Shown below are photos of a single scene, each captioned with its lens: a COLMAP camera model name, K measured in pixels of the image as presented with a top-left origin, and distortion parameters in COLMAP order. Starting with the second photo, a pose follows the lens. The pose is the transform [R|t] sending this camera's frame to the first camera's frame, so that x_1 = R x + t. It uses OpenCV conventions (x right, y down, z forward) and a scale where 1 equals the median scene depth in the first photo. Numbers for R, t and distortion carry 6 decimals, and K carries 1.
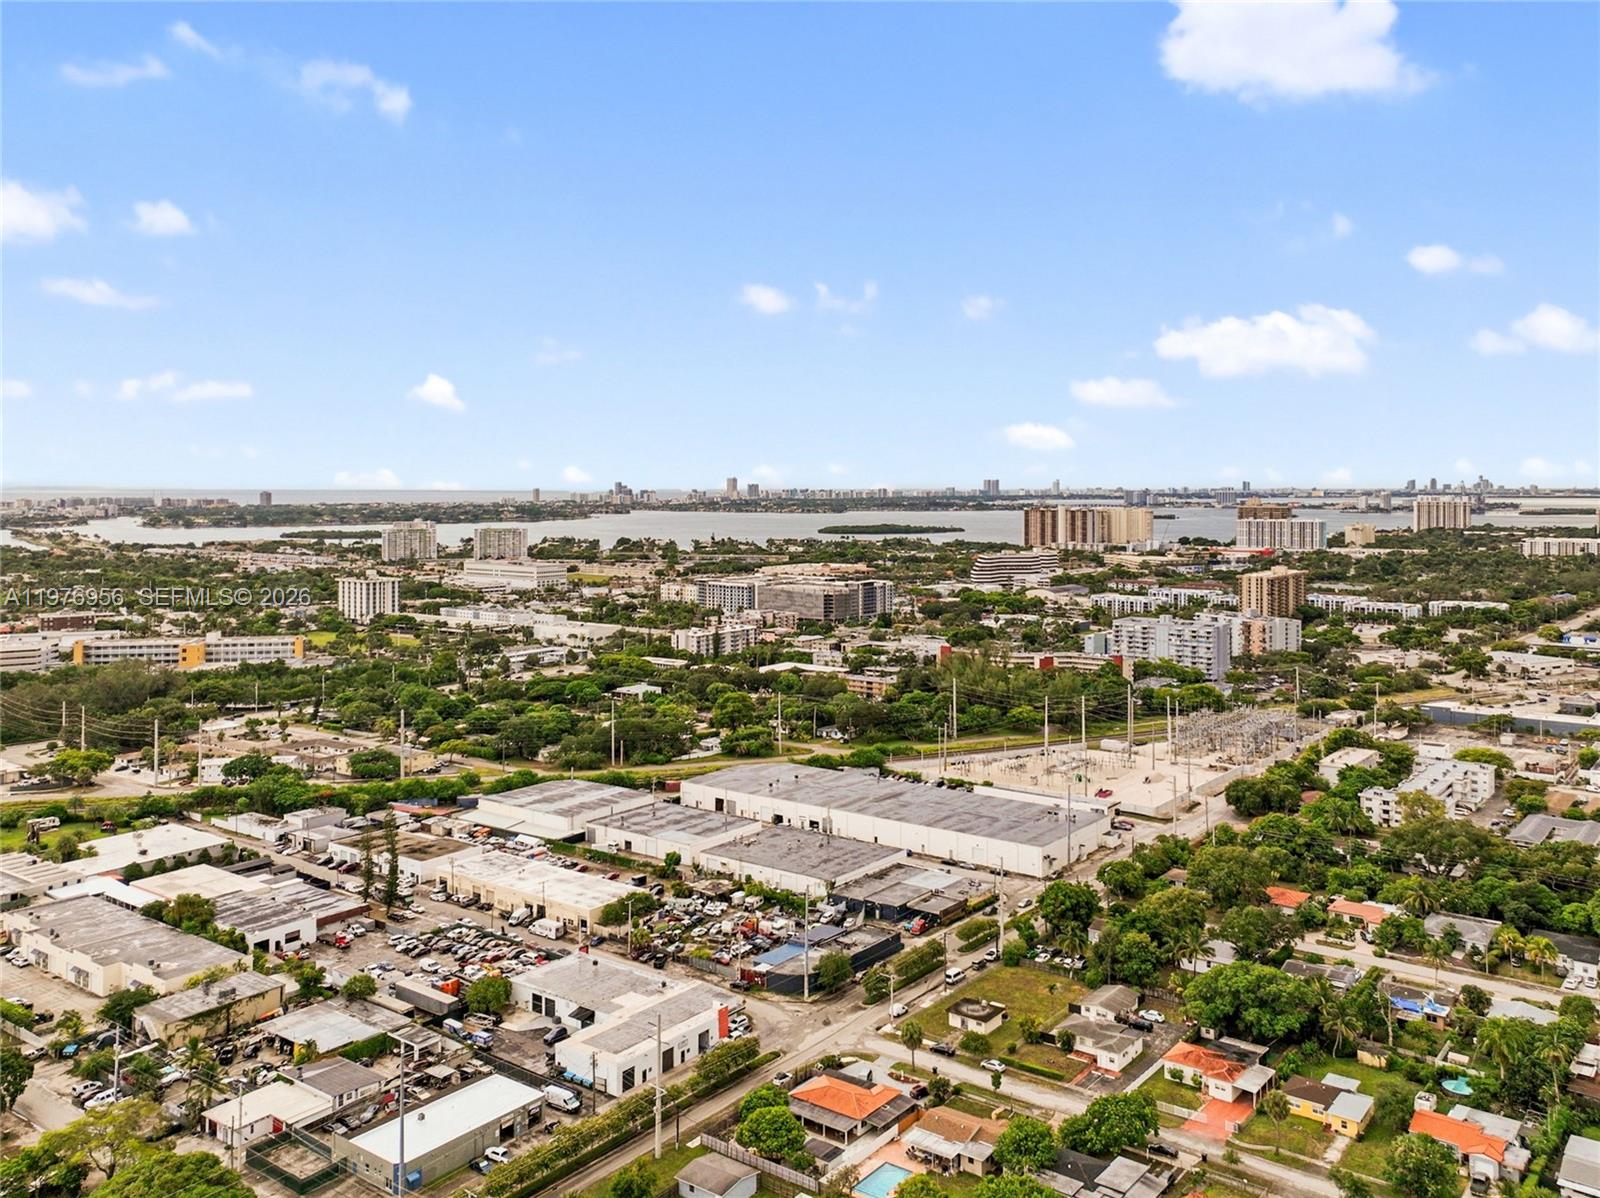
lens RADIAL K [[1328.1, 0, 792.0], [0, 1328.1, 510.0], [0, 0, 1]] dist [0.036629, 0.005315]
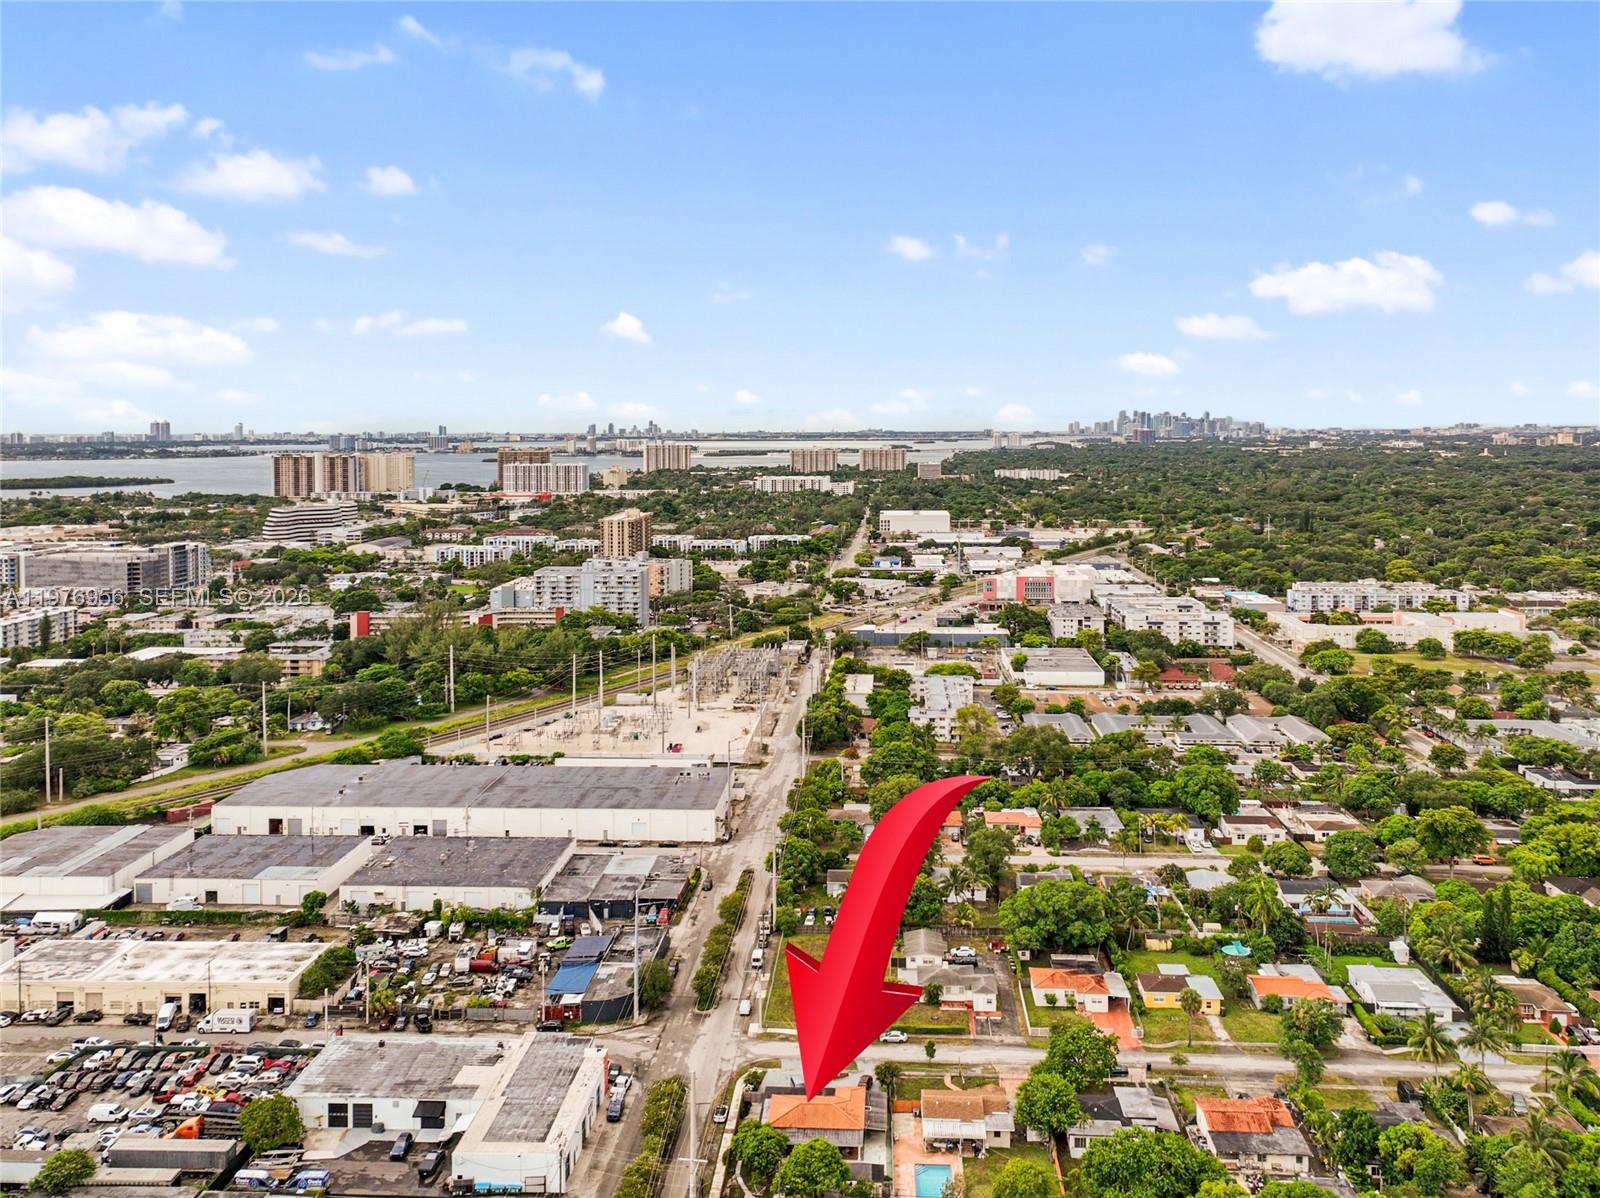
lens RADIAL K [[1372.1, 0, 811.3], [0, 1372.1, 488.3], [0, 0, 1]] dist [0.030098, 0.032834]
pose [[0.826335, -0.025828, 0.562586, -0.120098], [0.012321, 0.999538, 0.027792, -0.001280], [-0.563044, -0.016034, 0.826272, 0.060953]]
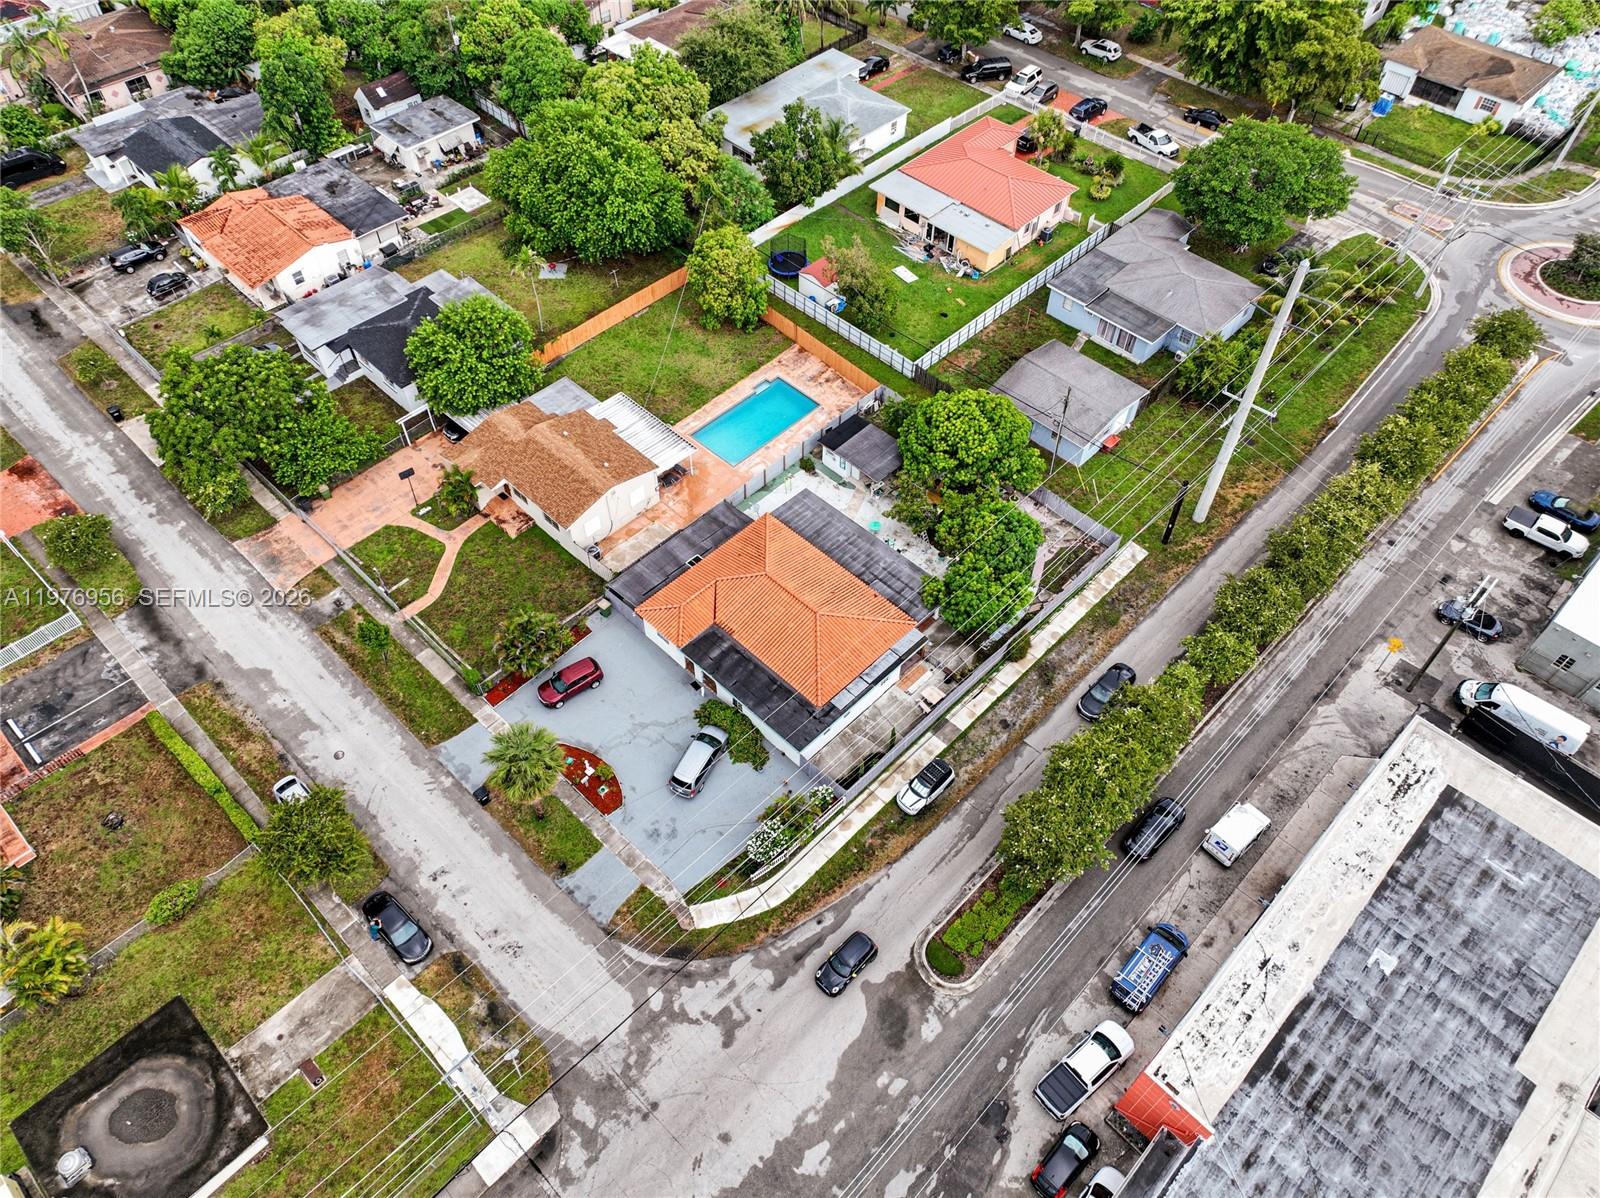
lens RADIAL K [[1125.9, 0, 797.3], [0, 1125.9, 595.1], [0, 0, 1]] dist [0.014297, 0.028379]
pose [[-0.992998, -0.096454, 0.068197, 0.003148], [-0.004672, 0.608929, 0.793211, 0.041997], [-0.118035, 0.787338, -0.605117, 0.302978]]
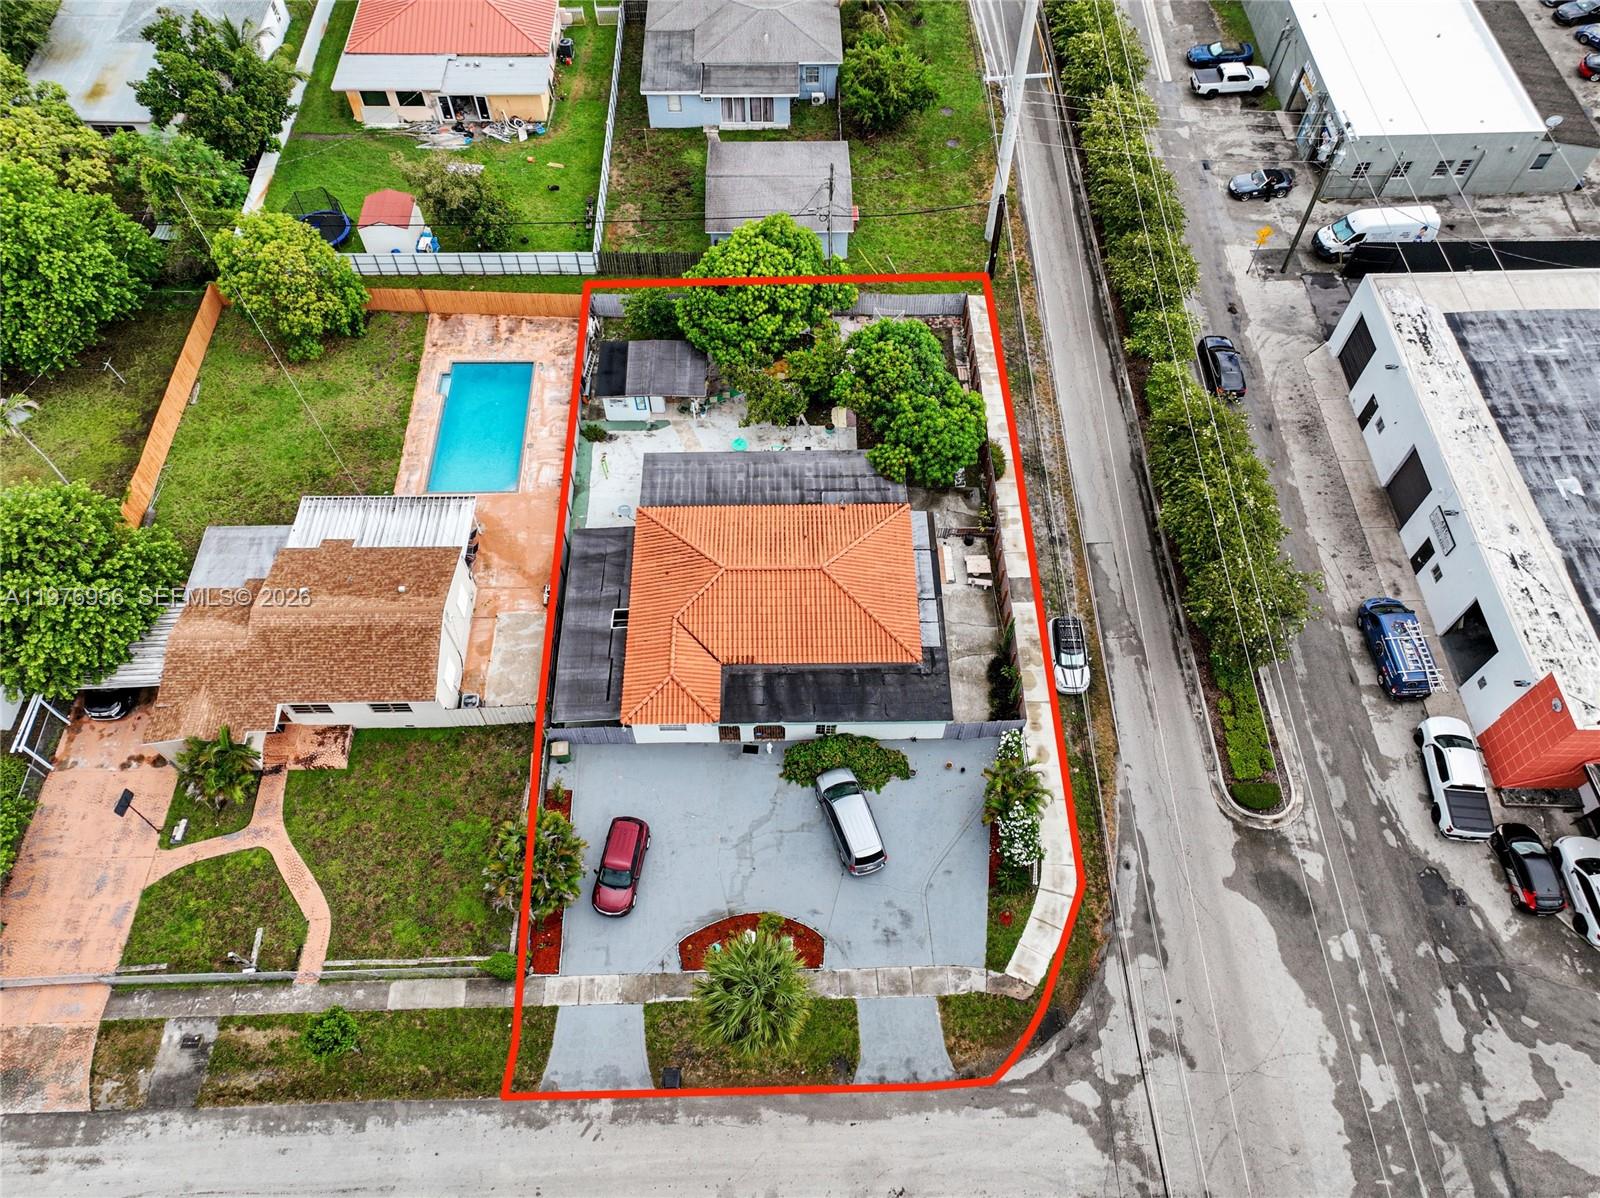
lens RADIAL K [[1125.9, 0, 797.3], [0, 1125.9, 595.1], [0, 0, 1]] dist [0.014297, 0.028379]
pose [[-0.782472, 0.522680, -0.338443, 0.030272], [-0.013699, 0.528940, 0.848548, 0.056775], [0.622536, 0.668601, -0.406721, 0.278926]]
